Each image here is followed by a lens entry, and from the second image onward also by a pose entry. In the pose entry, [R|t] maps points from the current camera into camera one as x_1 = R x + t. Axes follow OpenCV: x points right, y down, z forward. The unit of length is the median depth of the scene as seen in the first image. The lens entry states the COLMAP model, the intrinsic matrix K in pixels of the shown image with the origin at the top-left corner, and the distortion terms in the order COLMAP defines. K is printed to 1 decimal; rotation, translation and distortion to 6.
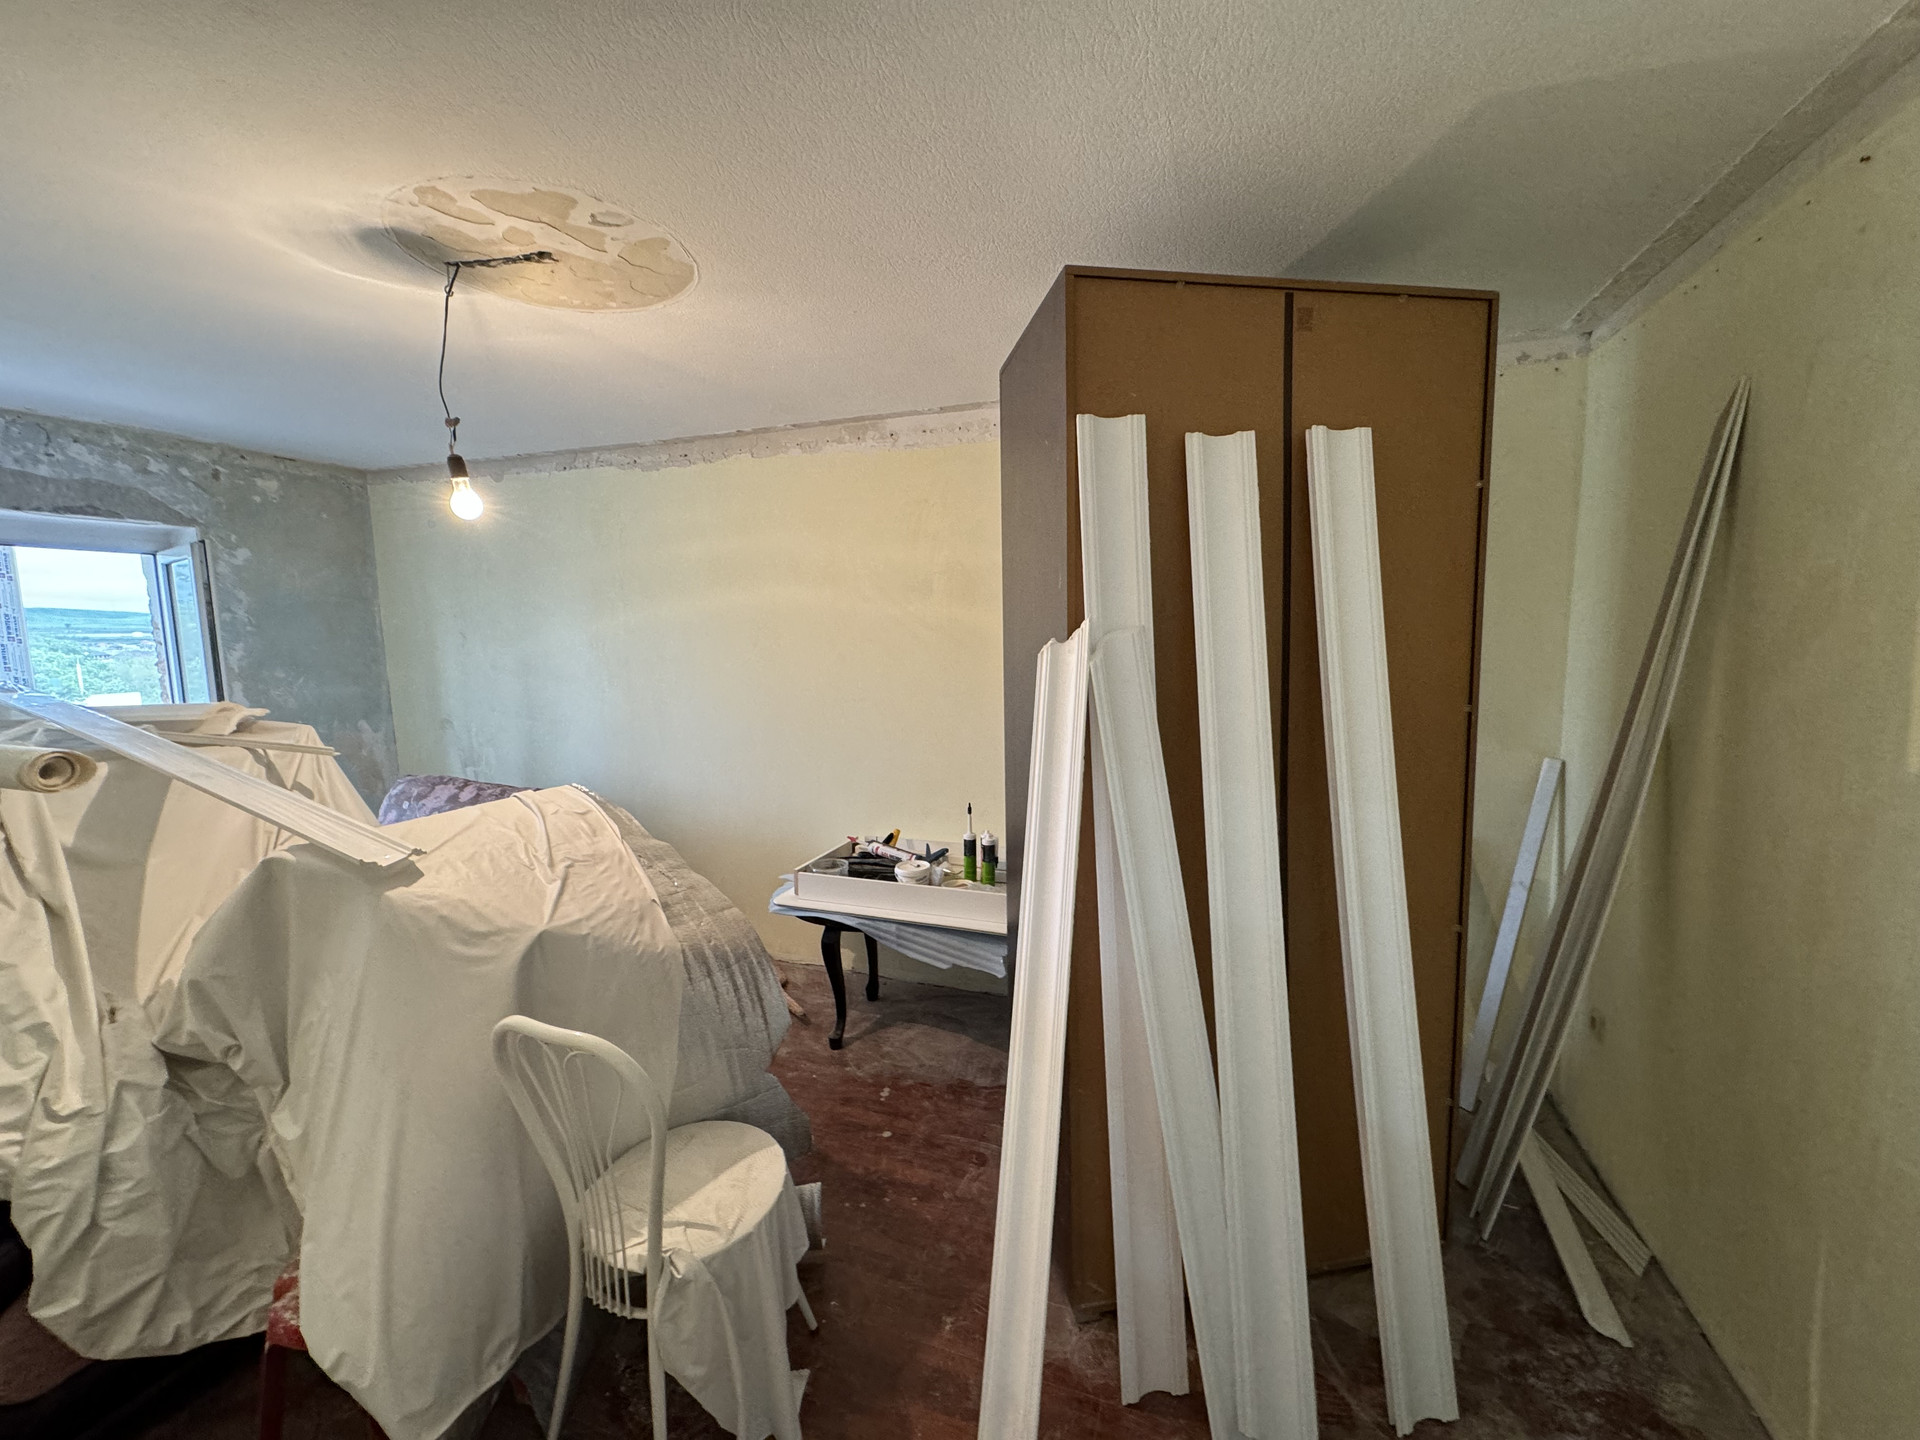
lens RADIAL K [[765.4, 0, 956.5], [0, 765.4, 714.6], [0, 0, 1]] dist [-0.002642, 0.001068]
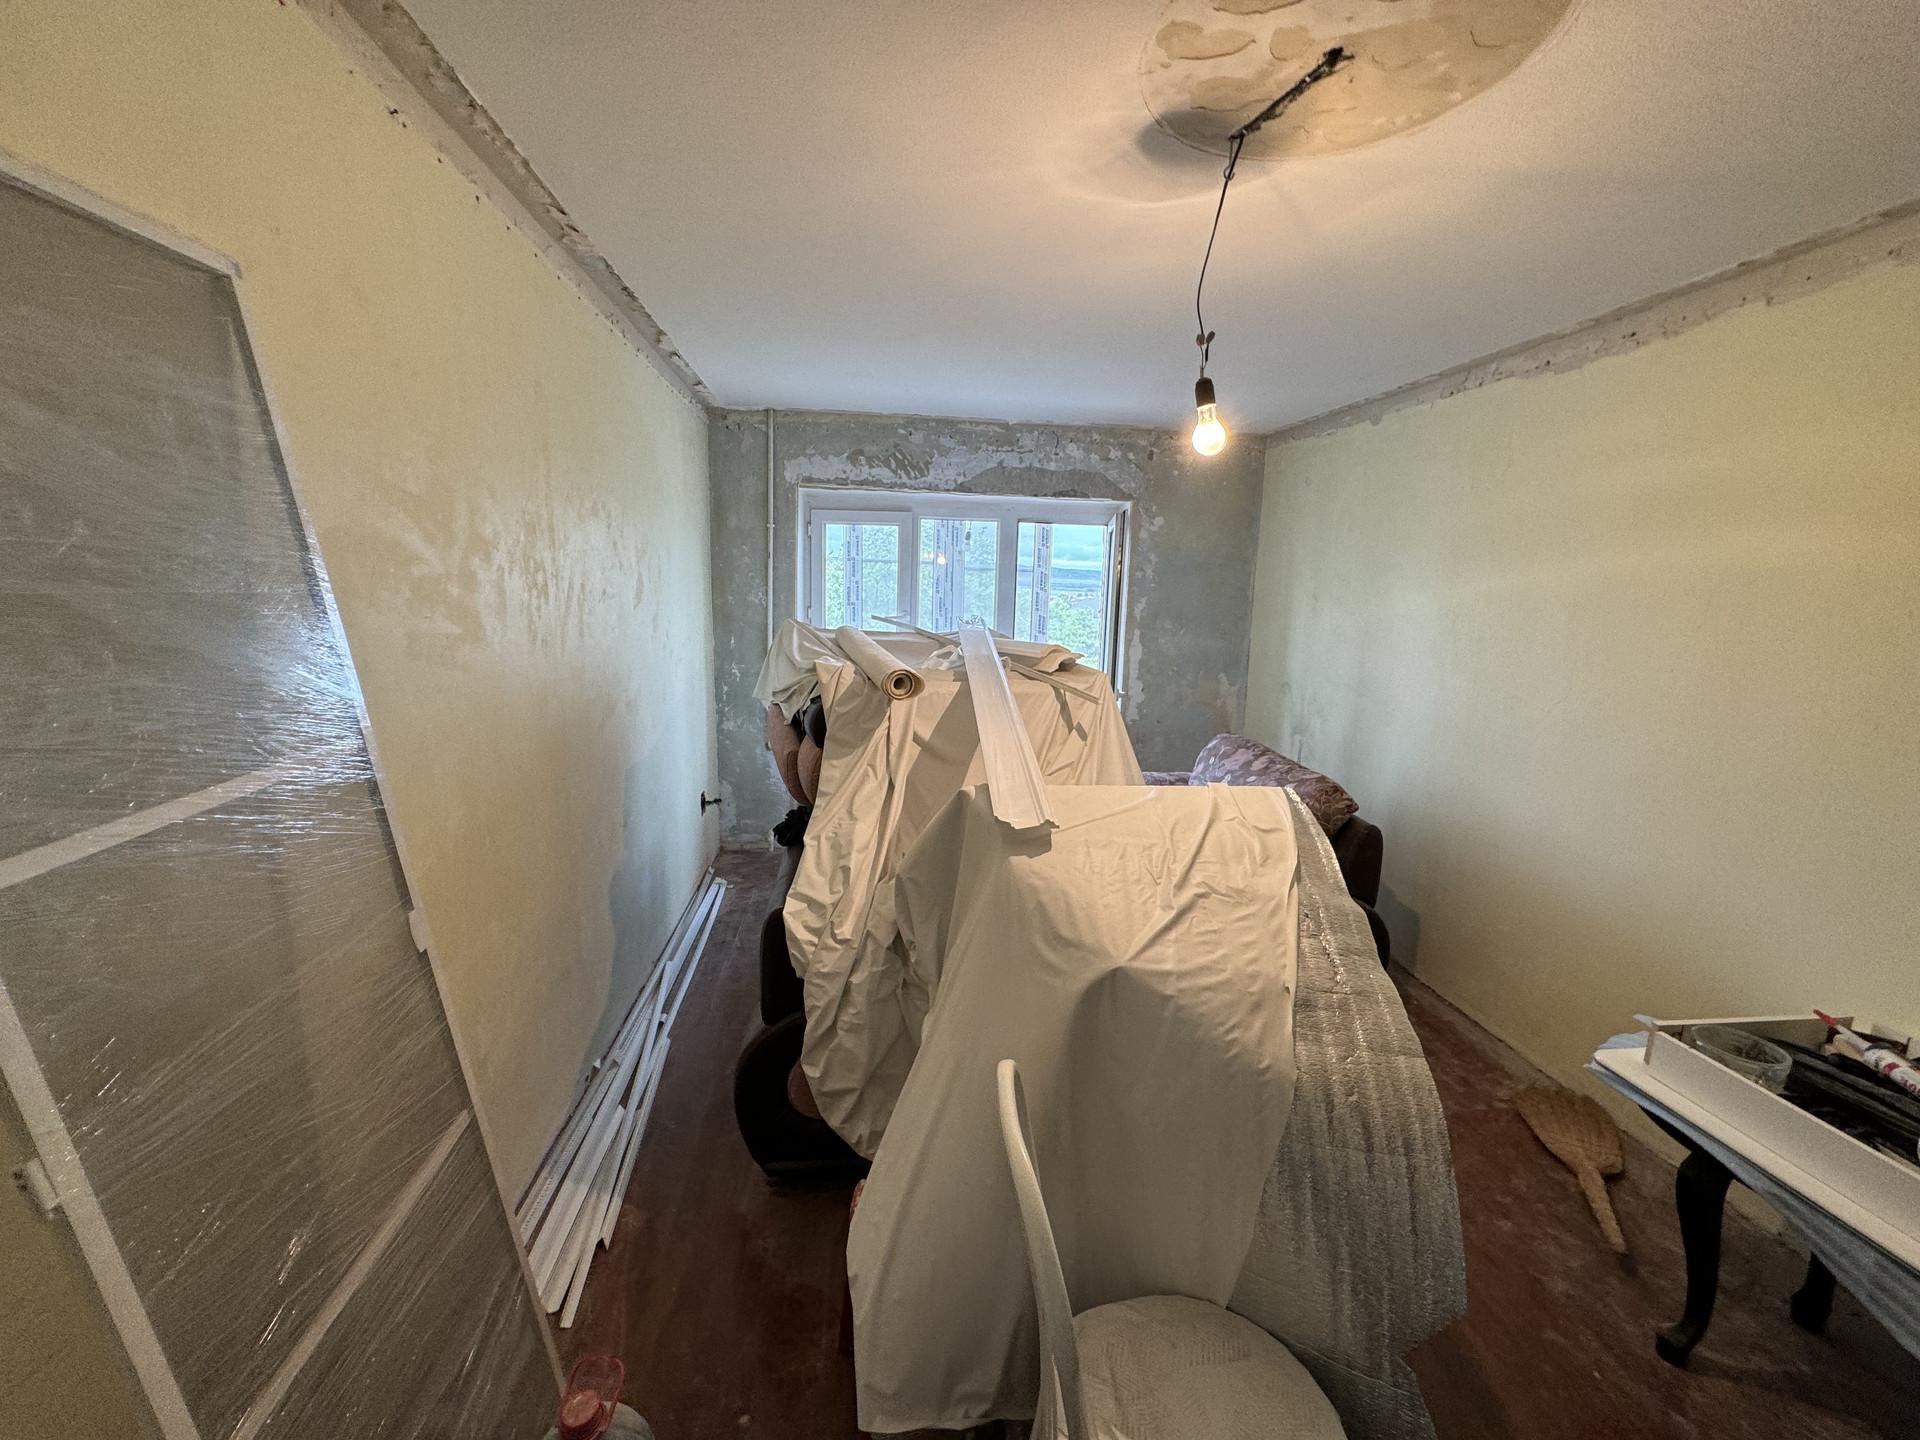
lens RADIAL K [[765.4, 0, 956.5], [0, 765.4, 714.6], [0, 0, 1]] dist [-0.002642, 0.001068]
pose [[0.449683, 0.170583, -0.876748, 0.027781], [-0.133381, 0.983412, 0.122925, -0.041471], [0.883173, 0.061664, 0.464976, 0.389711]]
